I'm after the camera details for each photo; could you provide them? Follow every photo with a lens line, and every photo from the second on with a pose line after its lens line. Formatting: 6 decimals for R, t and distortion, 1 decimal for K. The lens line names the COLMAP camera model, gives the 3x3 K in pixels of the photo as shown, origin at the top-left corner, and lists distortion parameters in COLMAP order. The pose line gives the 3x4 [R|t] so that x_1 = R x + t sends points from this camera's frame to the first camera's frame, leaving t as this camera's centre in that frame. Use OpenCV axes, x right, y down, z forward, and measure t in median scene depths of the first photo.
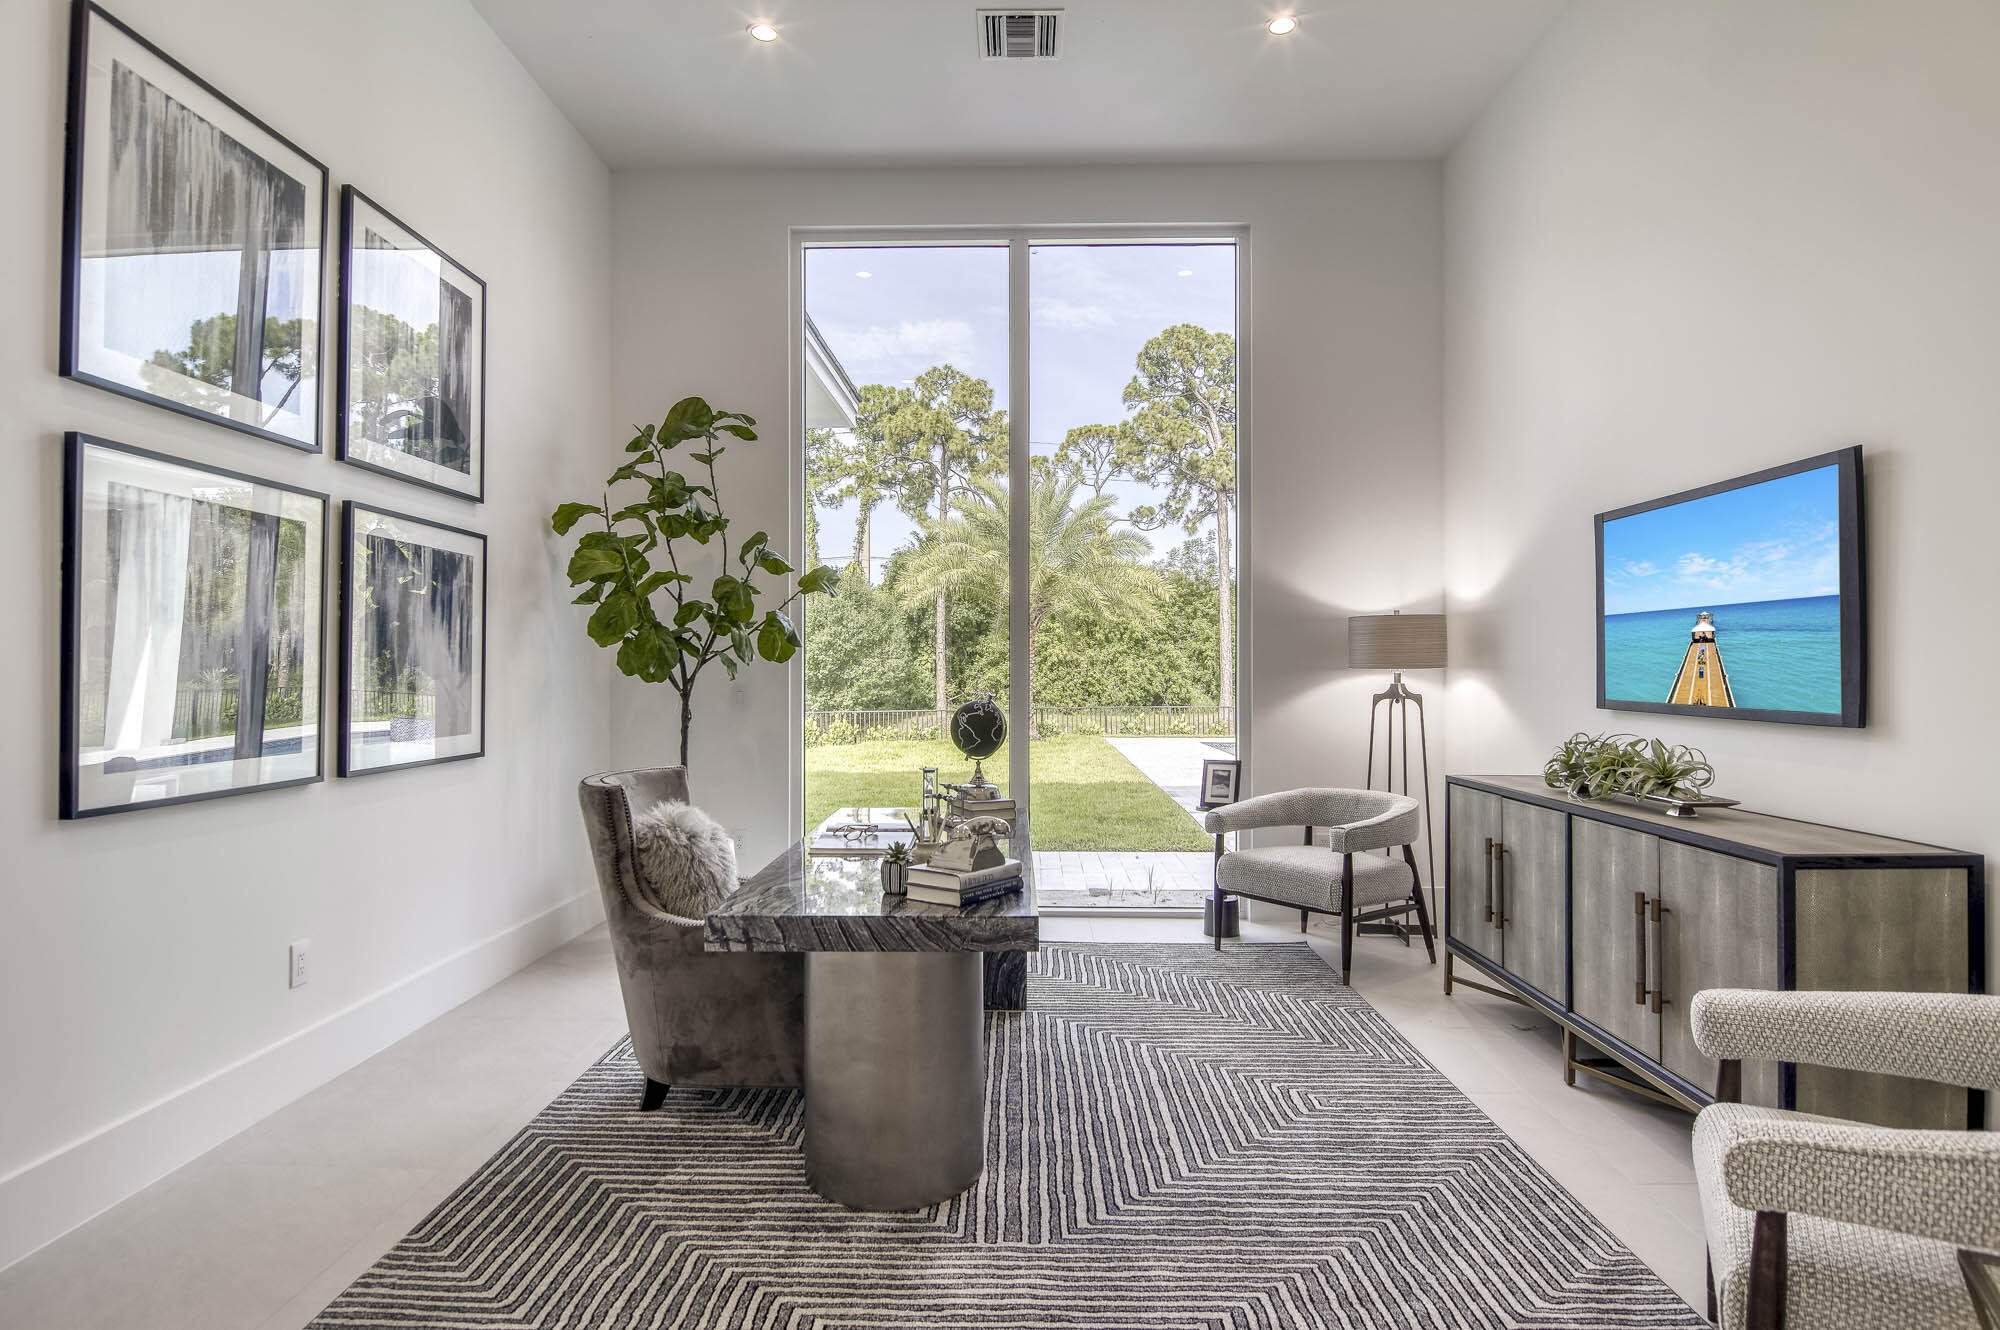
lens RADIAL K [[1071.8, 0, 1000.0], [0, 1071.8, 665.0], [0, 0, 1]] dist [-0.015132, -0.001331]
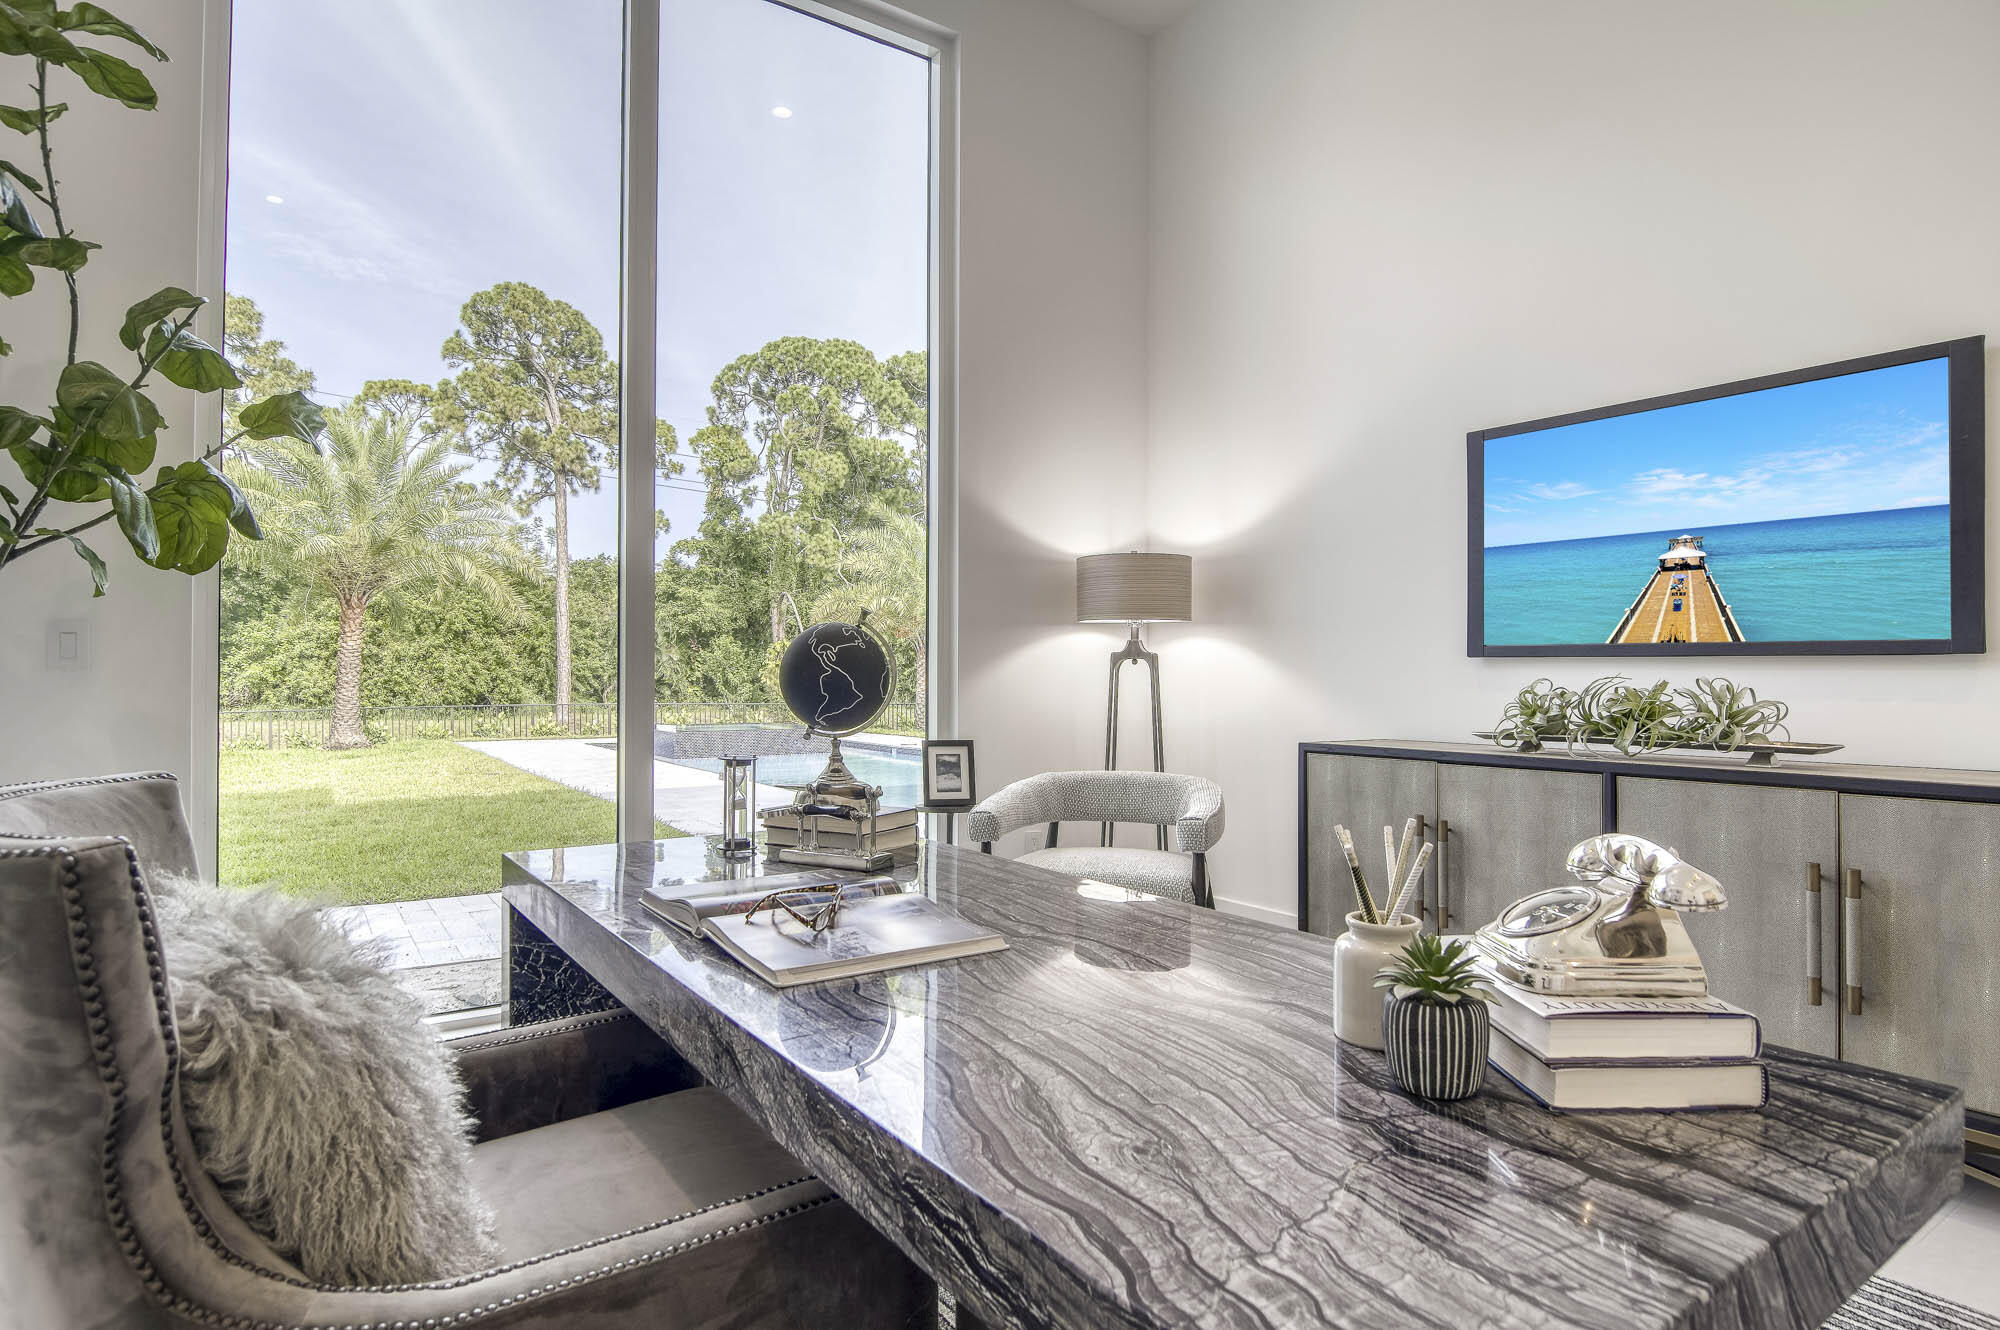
lens RADIAL K [[1071.8, 0, 1000.0], [0, 1071.8, 665.0], [0, 0, 1]] dist [-0.015132, -0.001331]
pose [[0.813716, 0.008889, 0.581194, -0.195579], [-0.007638, 0.999960, -0.004600, 0.042063], [-0.581212, -0.000697, 0.813752, 0.400236]]
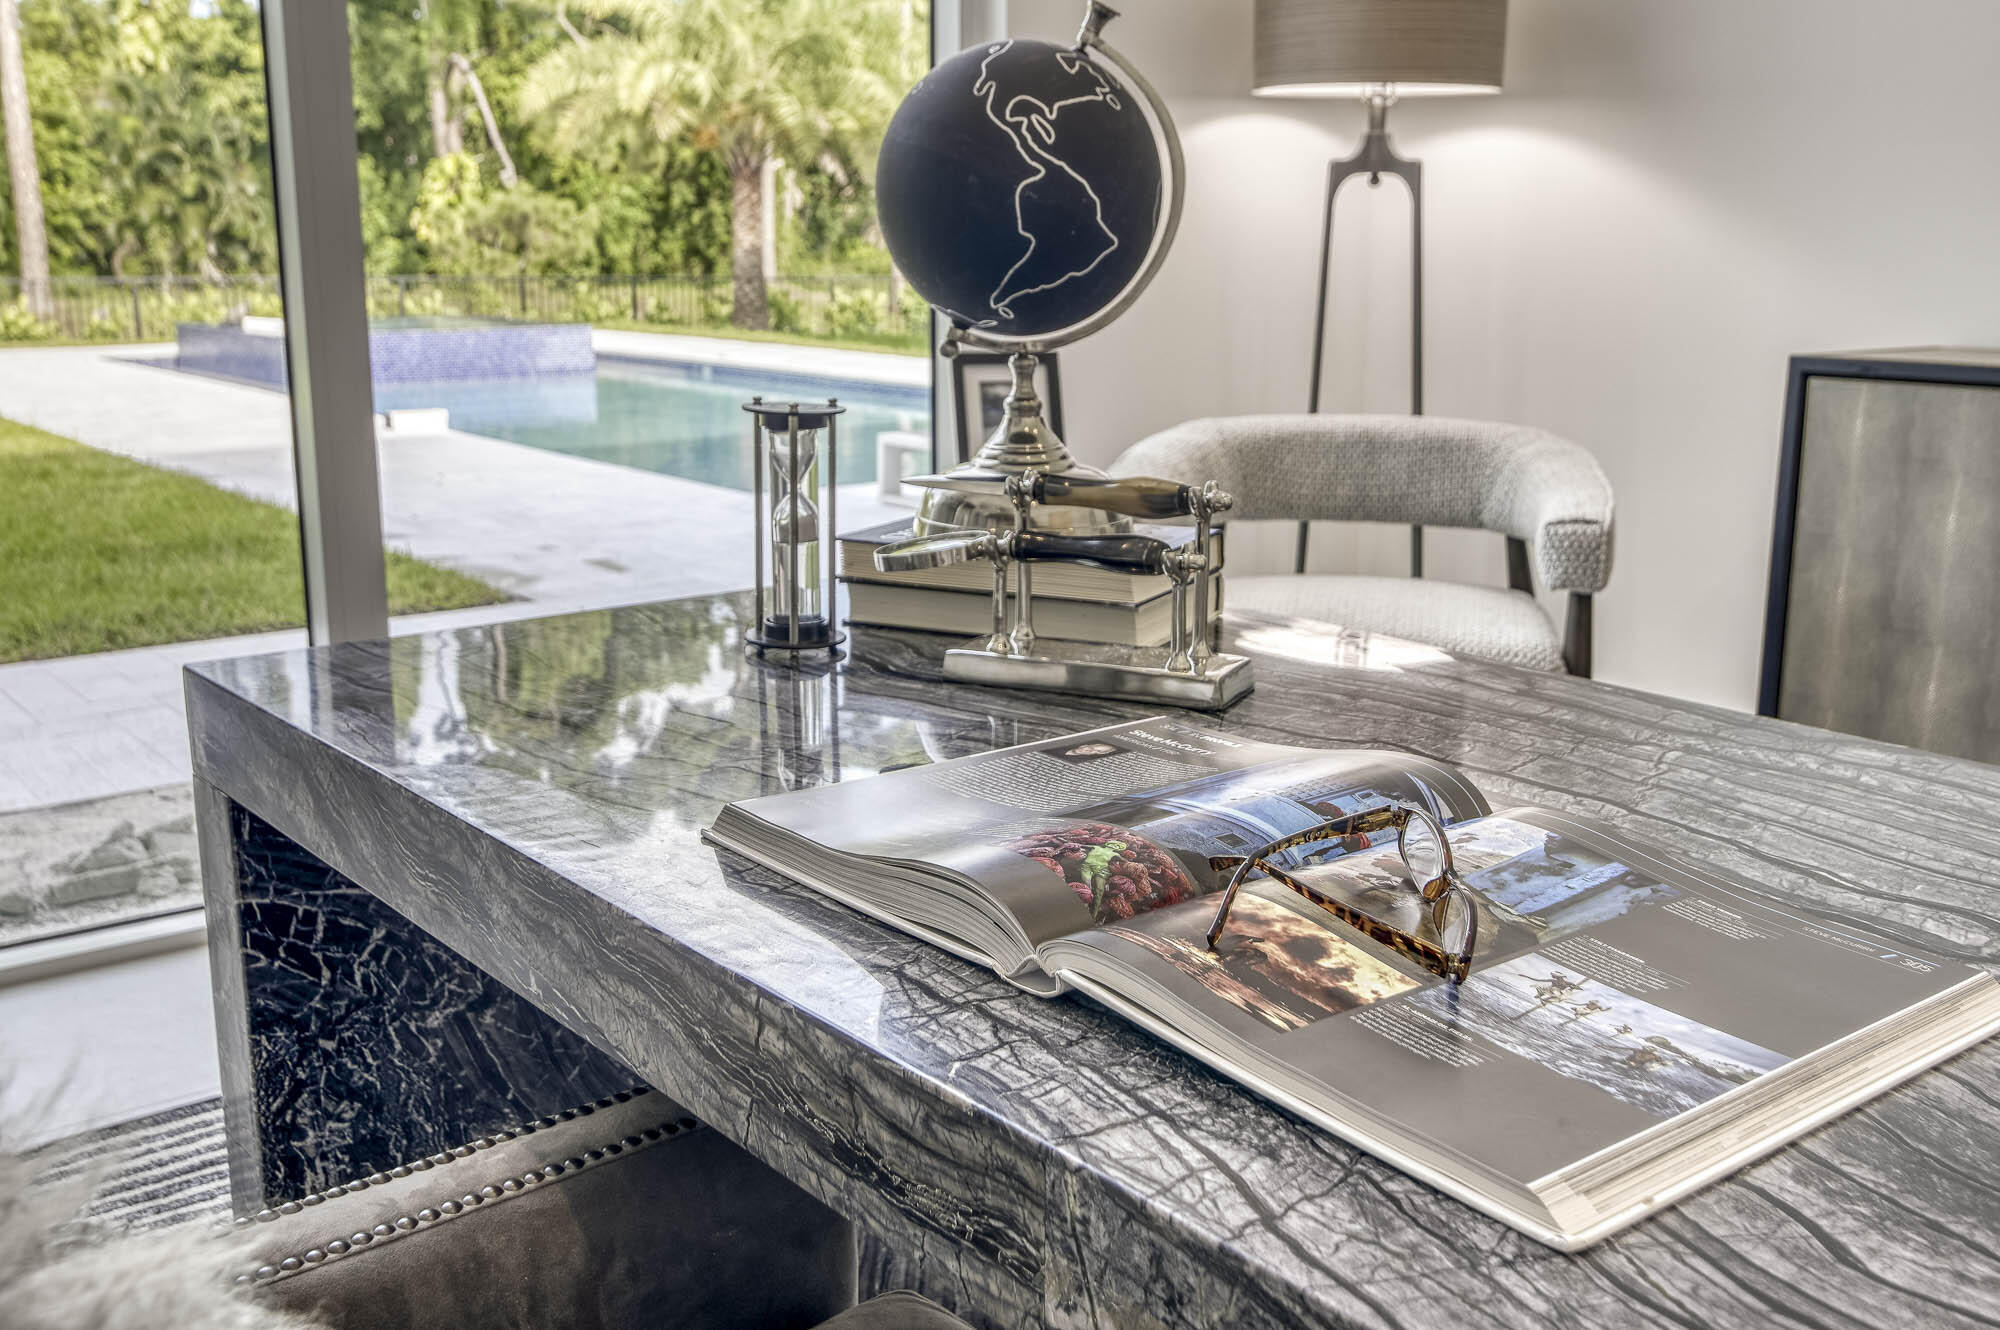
lens RADIAL K [[1963.8, 0, 1000.0], [0, 1963.8, 665.0], [0, 0, 1]] dist [-0.004268, -0.003473]
pose [[0.774270, -0.135680, 0.618139, -0.196762], [-0.007854, 0.974612, 0.223764, 0.048227], [-0.632806, -0.178109, 0.753547, 0.536357]]
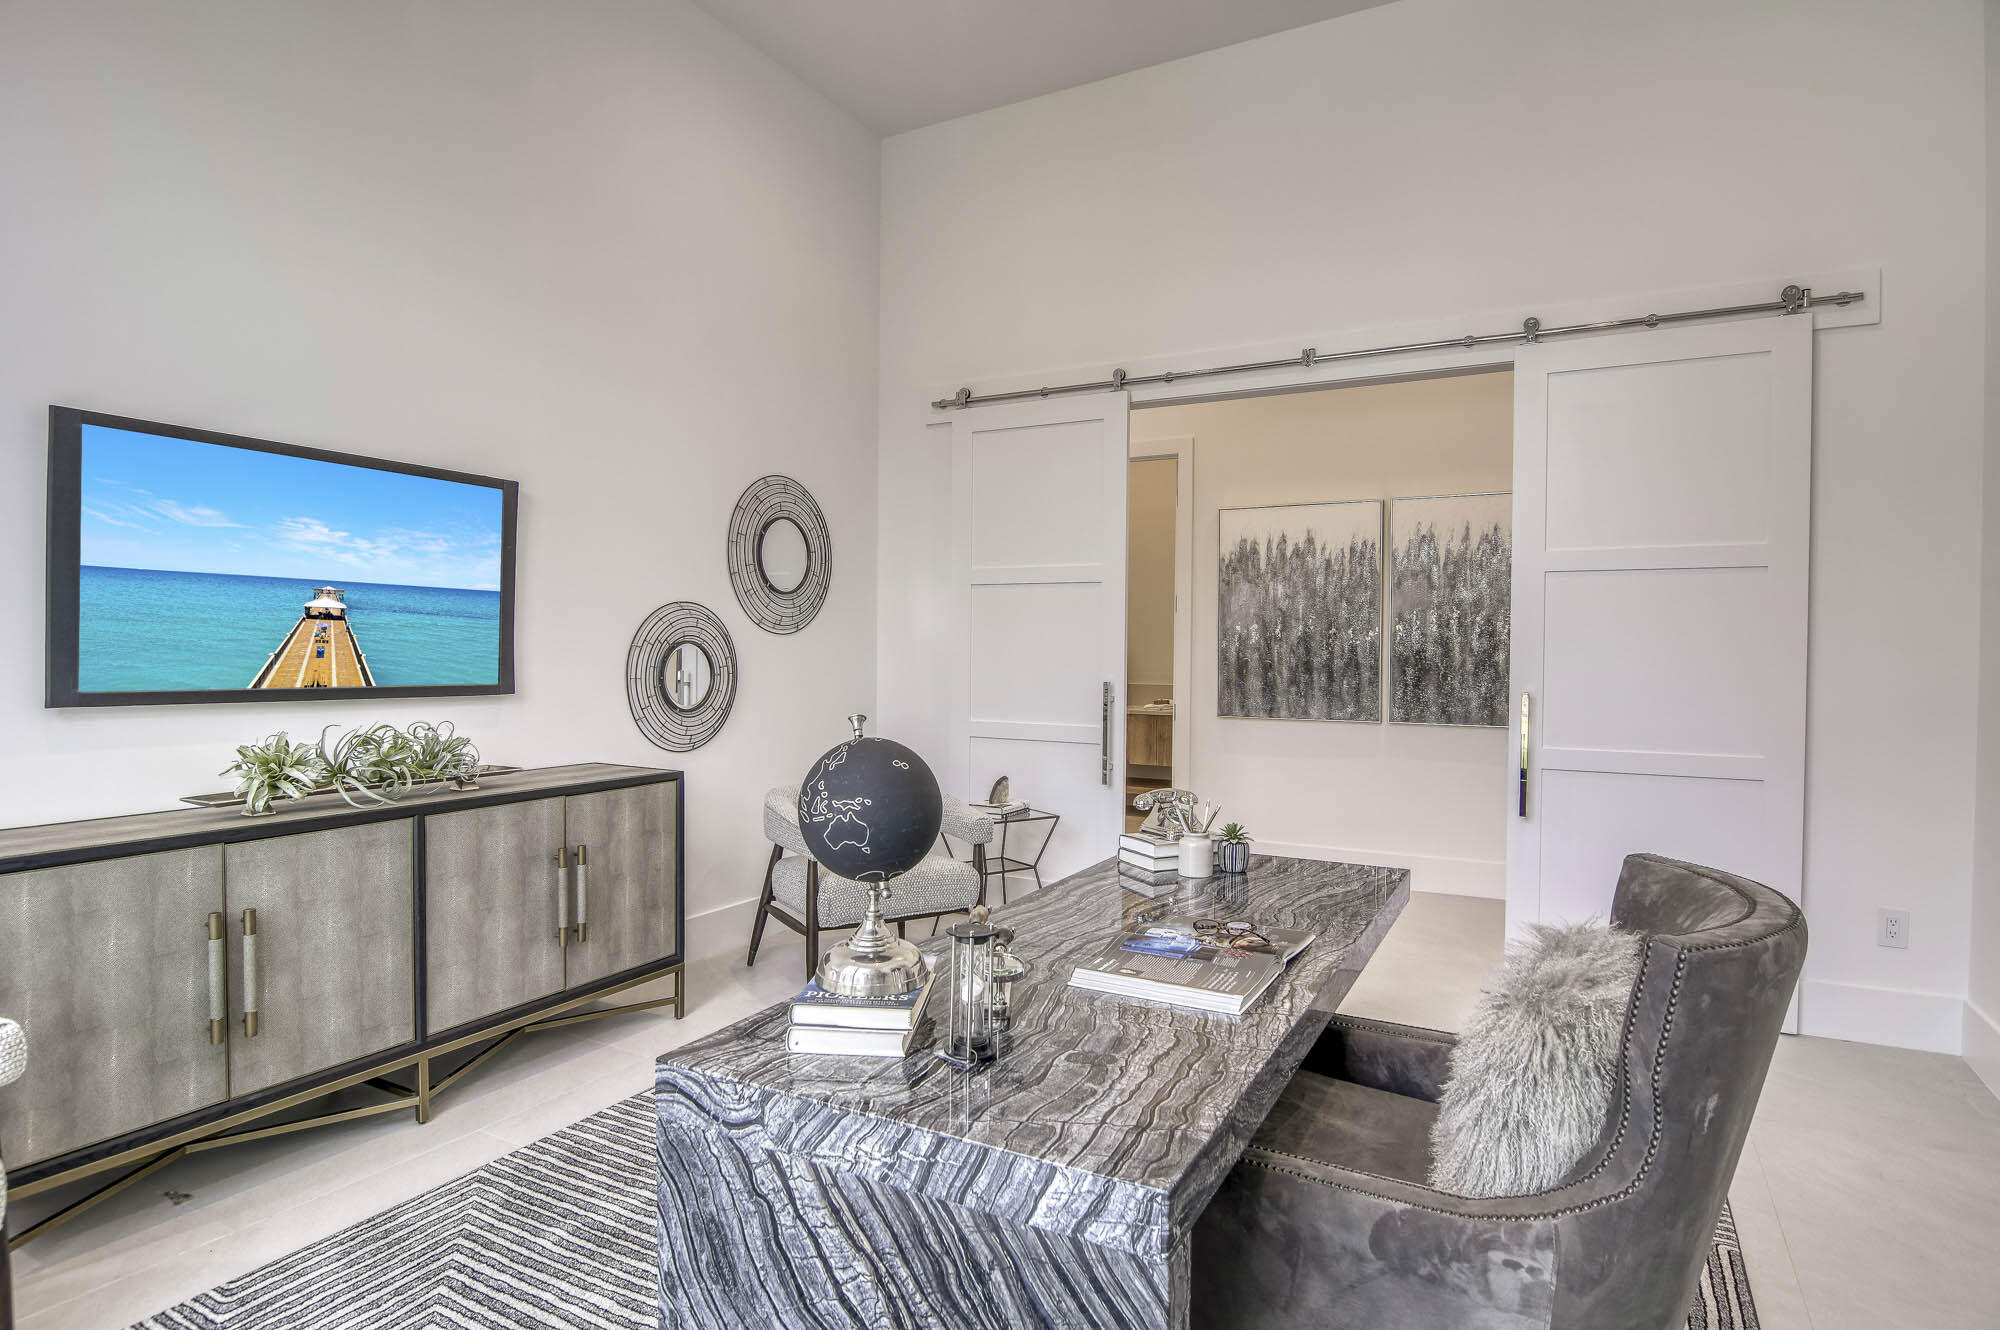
lens RADIAL K [[1071.8, 0, 1000.0], [0, 1071.8, 665.0], [0, 0, 1]] dist [-0.015132, -0.001331]
pose [[-0.888173, -0.015656, 0.459243, -0.184526], [-0.012567, 0.999873, 0.009784, 0.001297], [-0.459338, 0.002918, -0.888257, 1.010086]]
